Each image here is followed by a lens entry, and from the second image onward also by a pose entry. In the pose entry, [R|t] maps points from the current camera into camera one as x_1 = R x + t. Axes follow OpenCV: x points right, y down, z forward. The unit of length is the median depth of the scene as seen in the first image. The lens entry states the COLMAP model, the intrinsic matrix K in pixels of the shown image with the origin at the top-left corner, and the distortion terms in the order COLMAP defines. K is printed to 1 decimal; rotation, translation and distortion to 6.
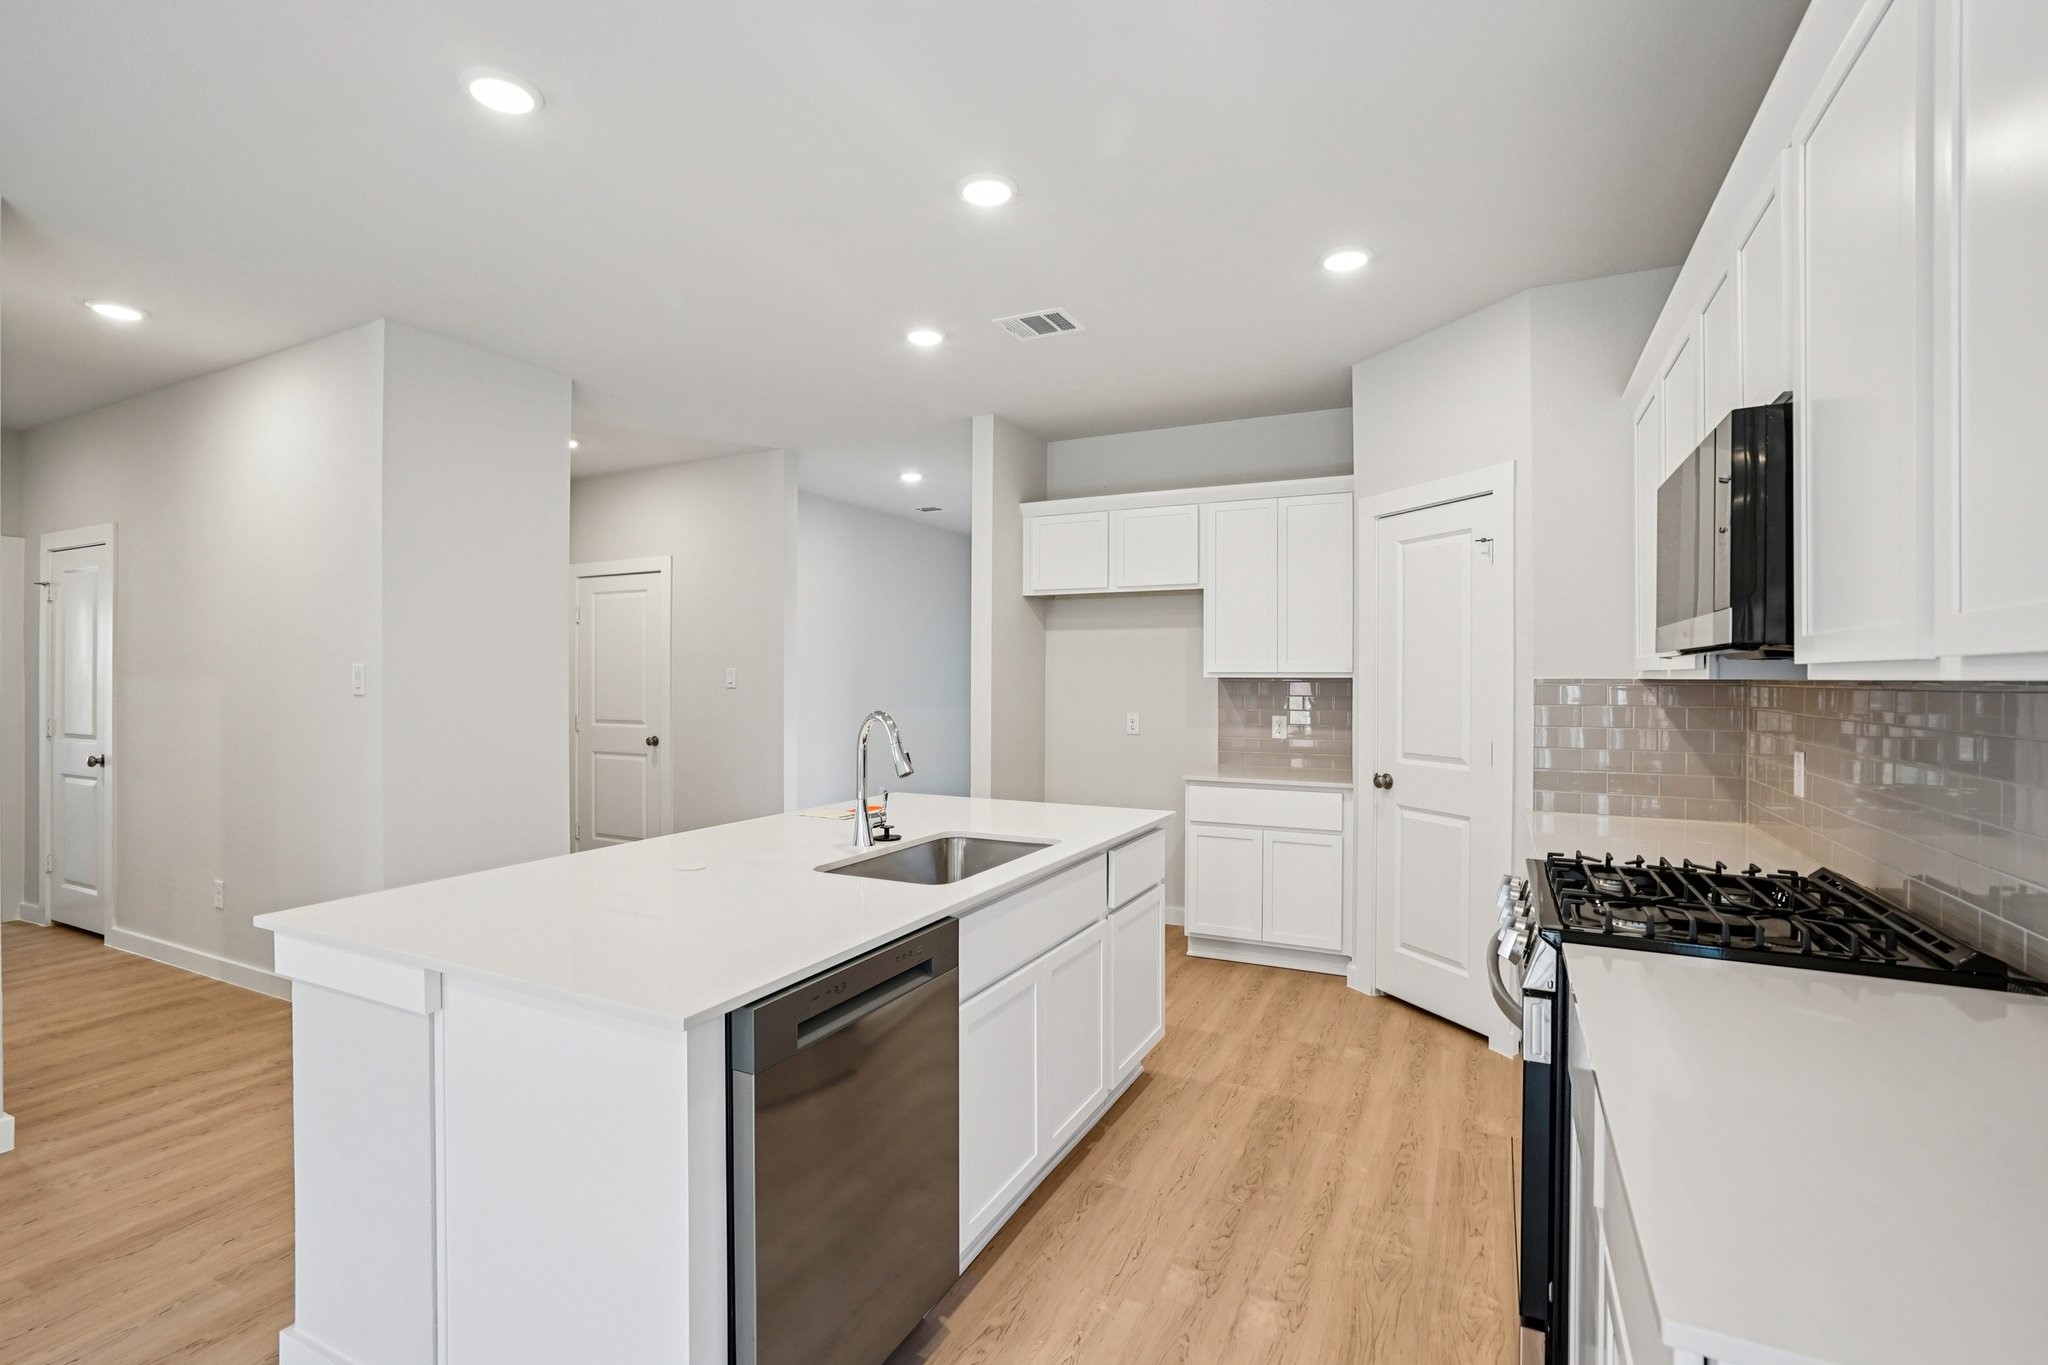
lens RADIAL K [[965.5, 0, 1024.0], [0, 965.5, 682.5], [0, 0, 1]] dist [-0.000714, -0.000141]
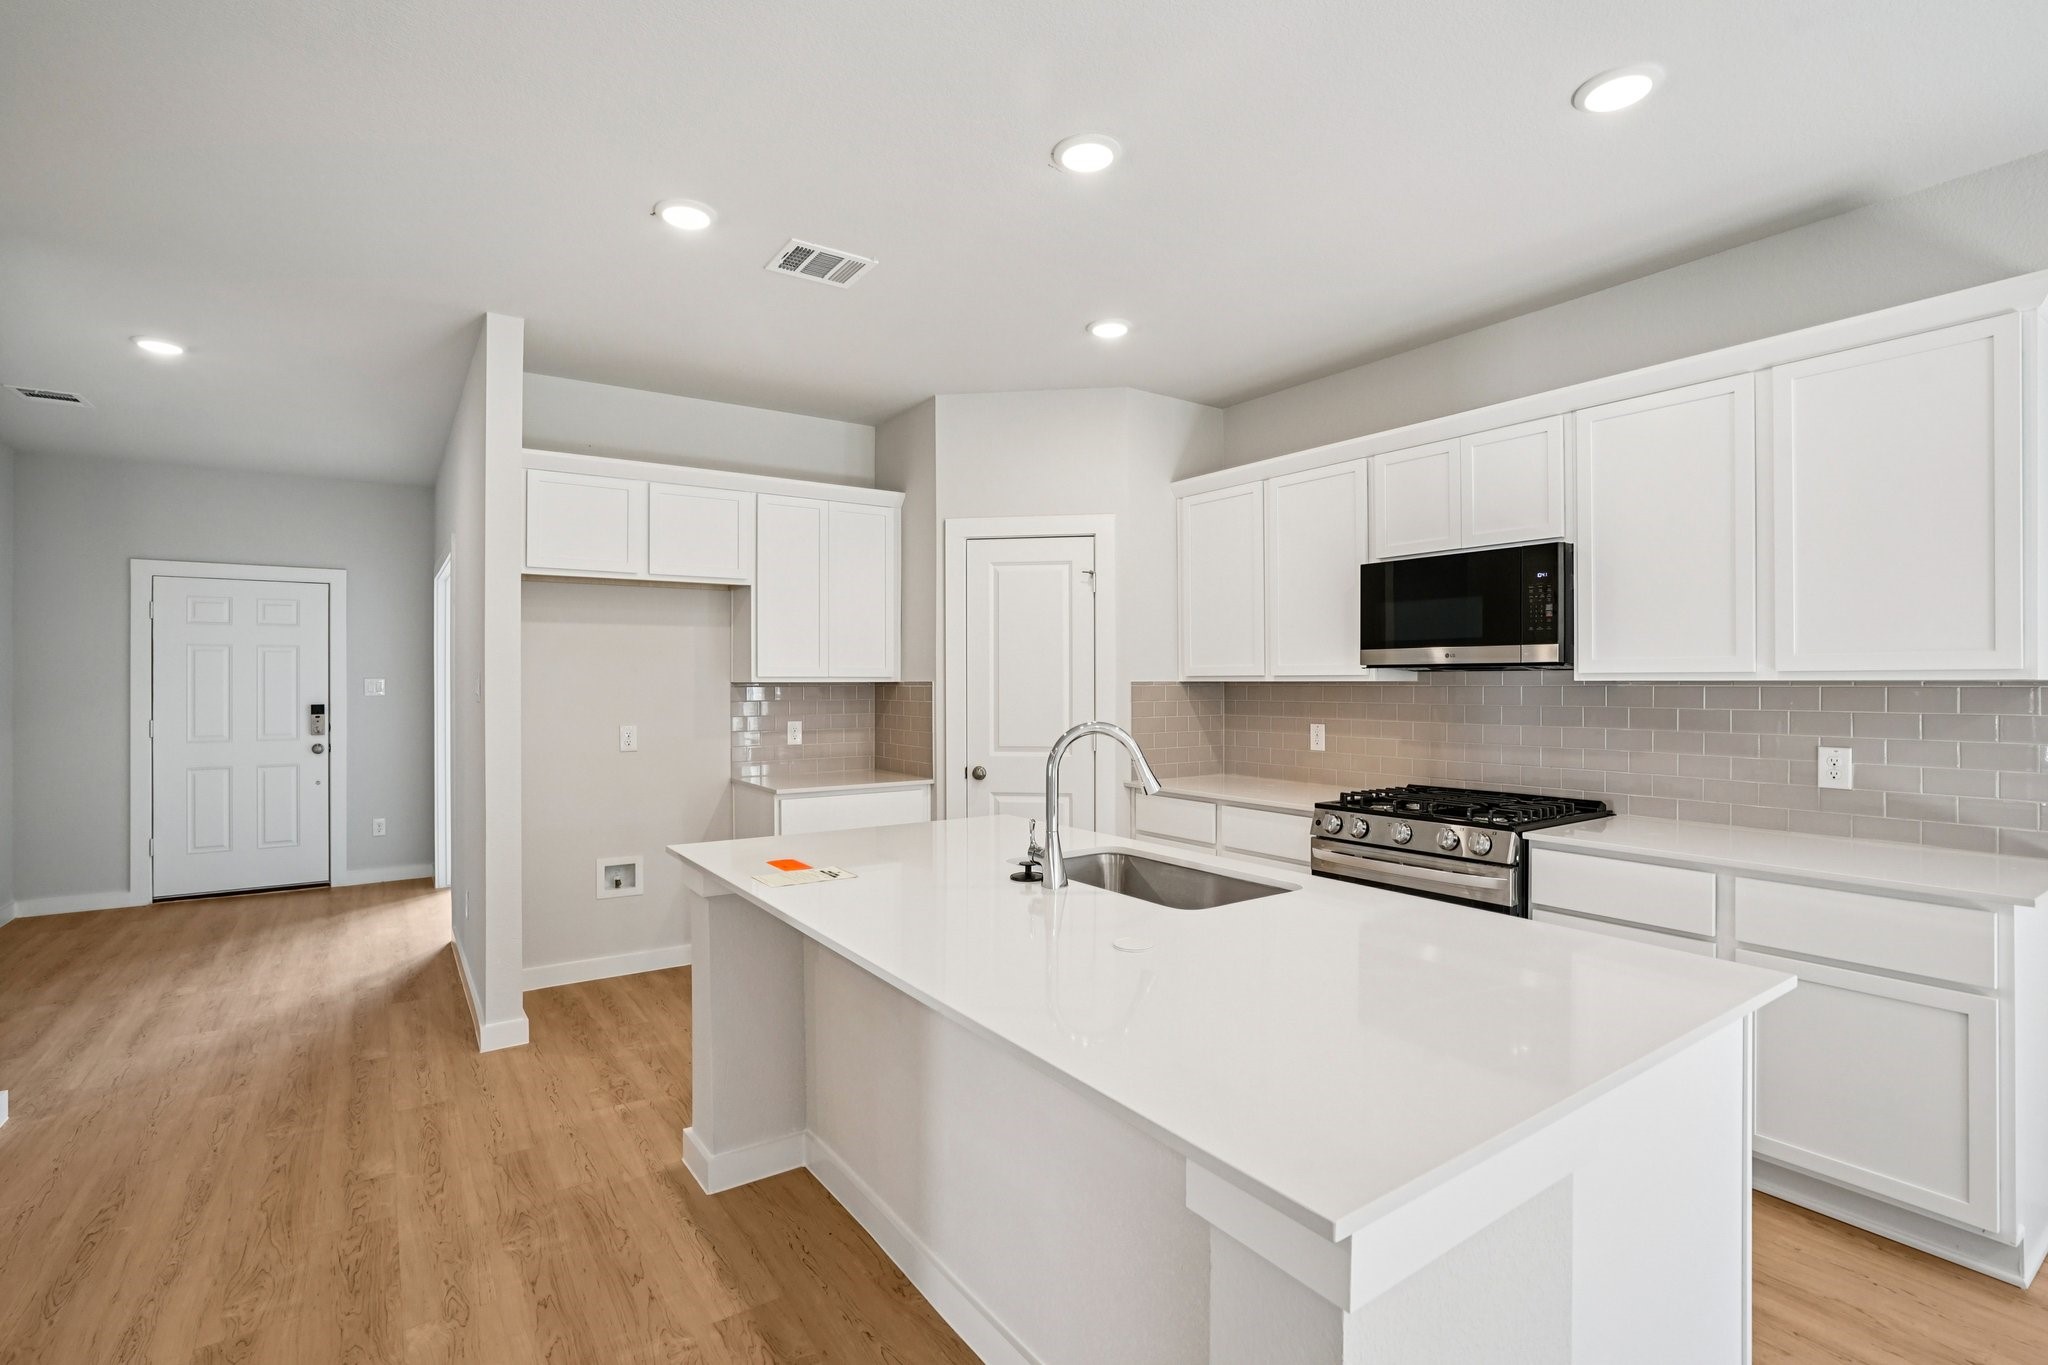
lens RADIAL K [[950.4, 0, 1024.0], [0, 950.4, 682.5], [0, 0, 1]] dist [0.001227, 0.000125]
pose [[0.496785, -0.005141, 0.867859, -0.560330], [0.008716, 0.999962, 0.000934, -0.004387], [-0.867830, 0.007100, 0.496811, 0.396523]]
